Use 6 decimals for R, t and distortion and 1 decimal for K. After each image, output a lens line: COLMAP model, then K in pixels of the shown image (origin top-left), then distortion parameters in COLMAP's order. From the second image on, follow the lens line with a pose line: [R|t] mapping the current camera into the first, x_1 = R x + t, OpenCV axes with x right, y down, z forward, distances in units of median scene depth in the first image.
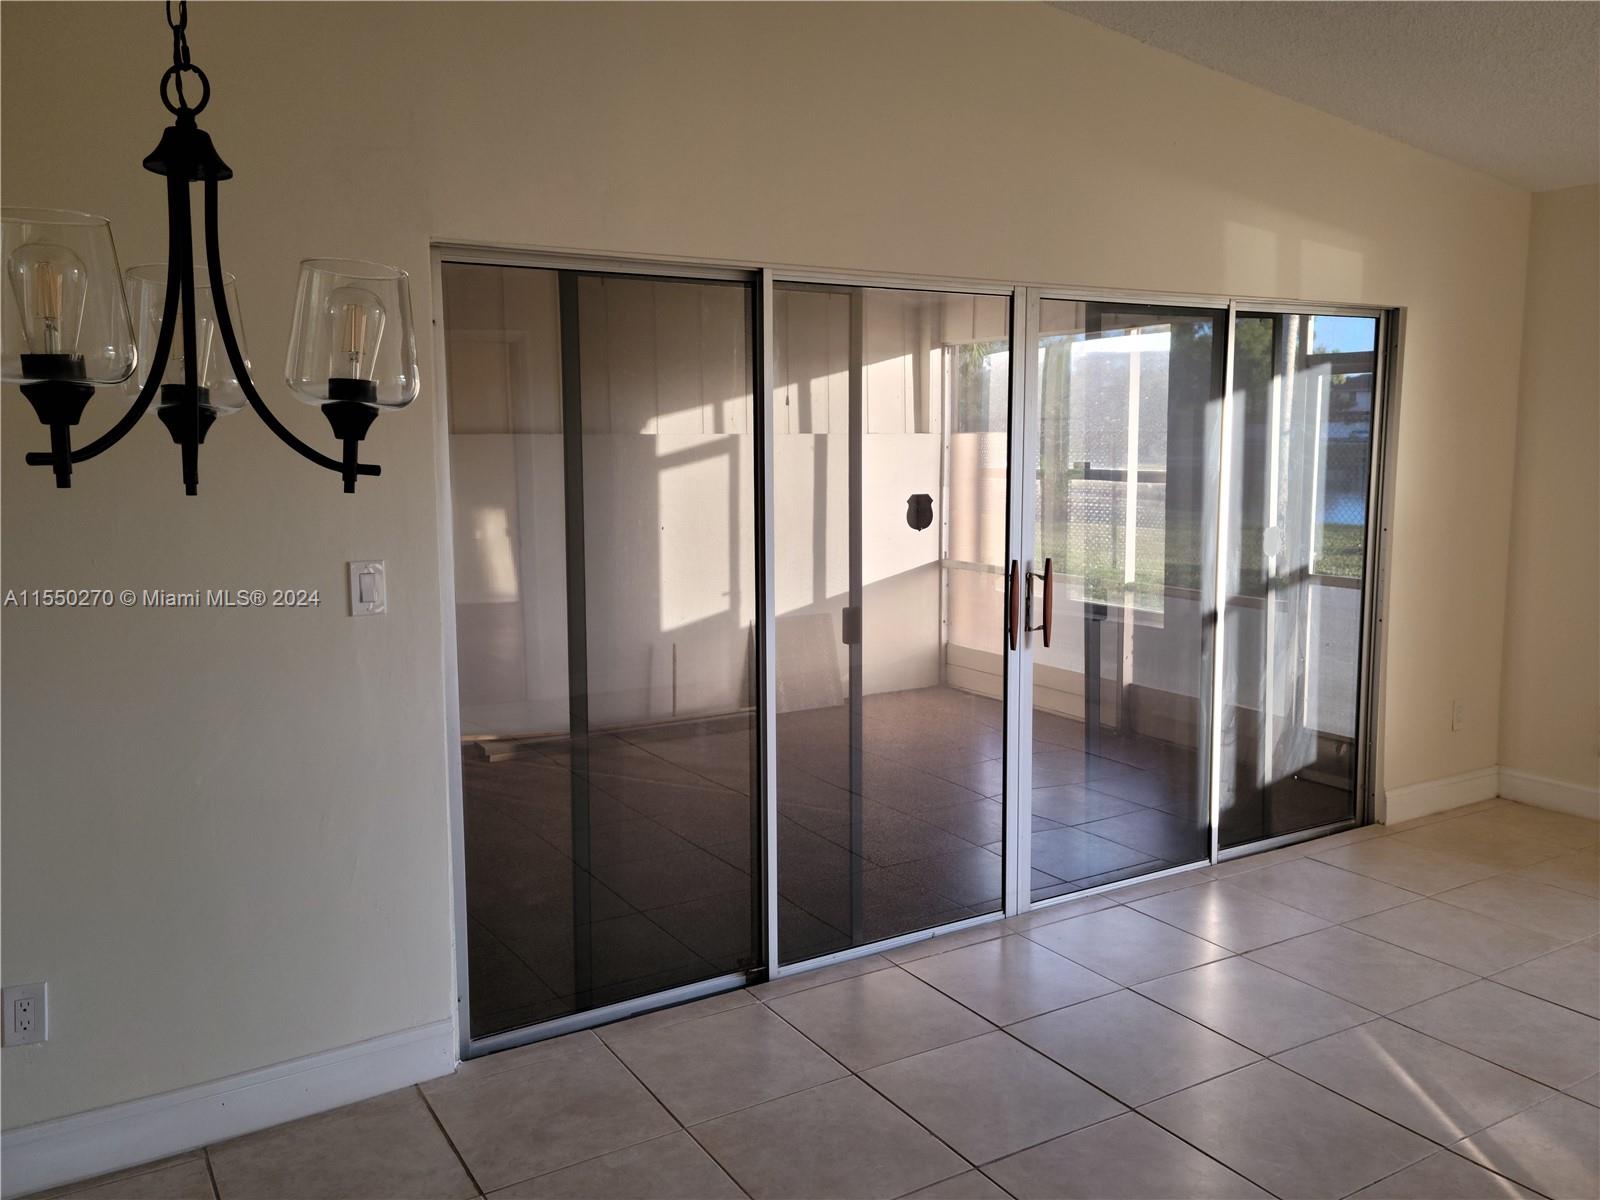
lens RADIAL K [[1261.9, 0, 781.9], [0, 1261.9, 595.4], [0, 0, 1]] dist [0.120414, -0.143087]
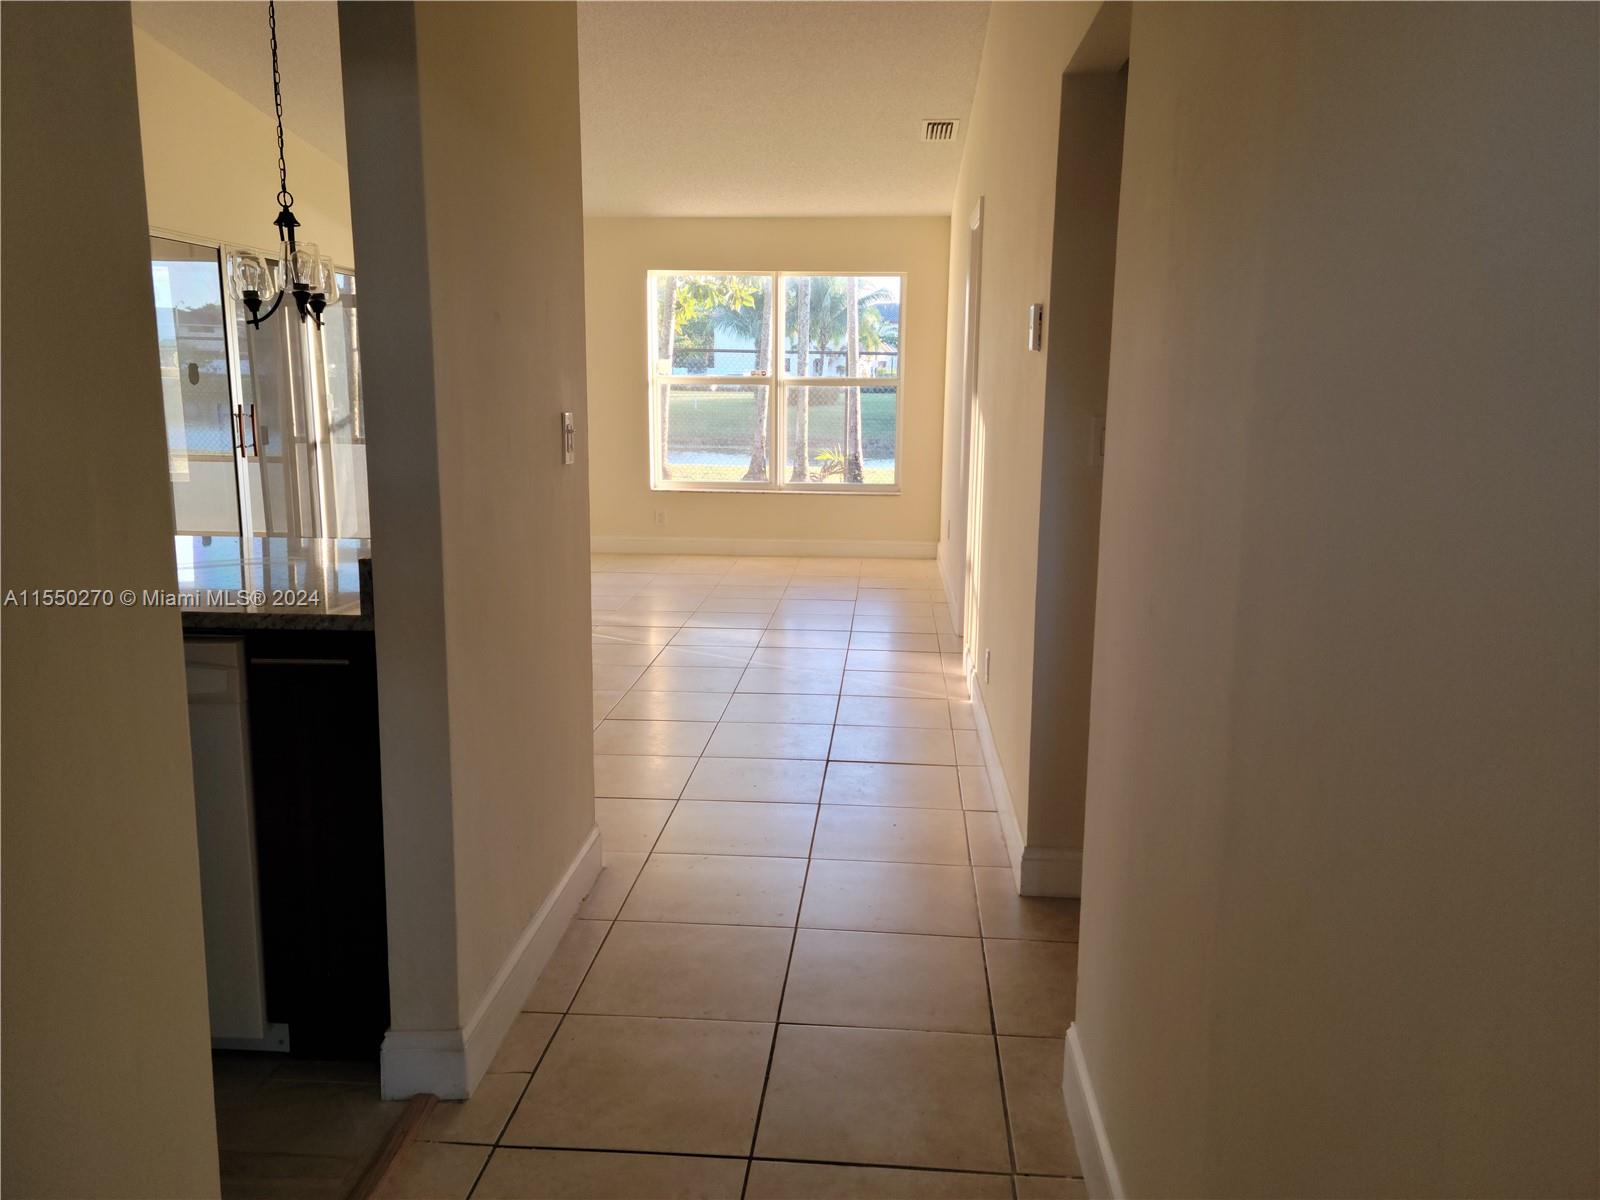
lens RADIAL K [[1279.2, 0, 800.2], [0, 1279.2, 617.6], [0, 0, 1]] dist [0.059917, 0.001566]
pose [[0.575911, -0.140271, 0.805388, -0.753565], [0.091461, 0.990040, 0.107030, 0.125048], [-0.812380, 0.012022, 0.583004, -0.582545]]
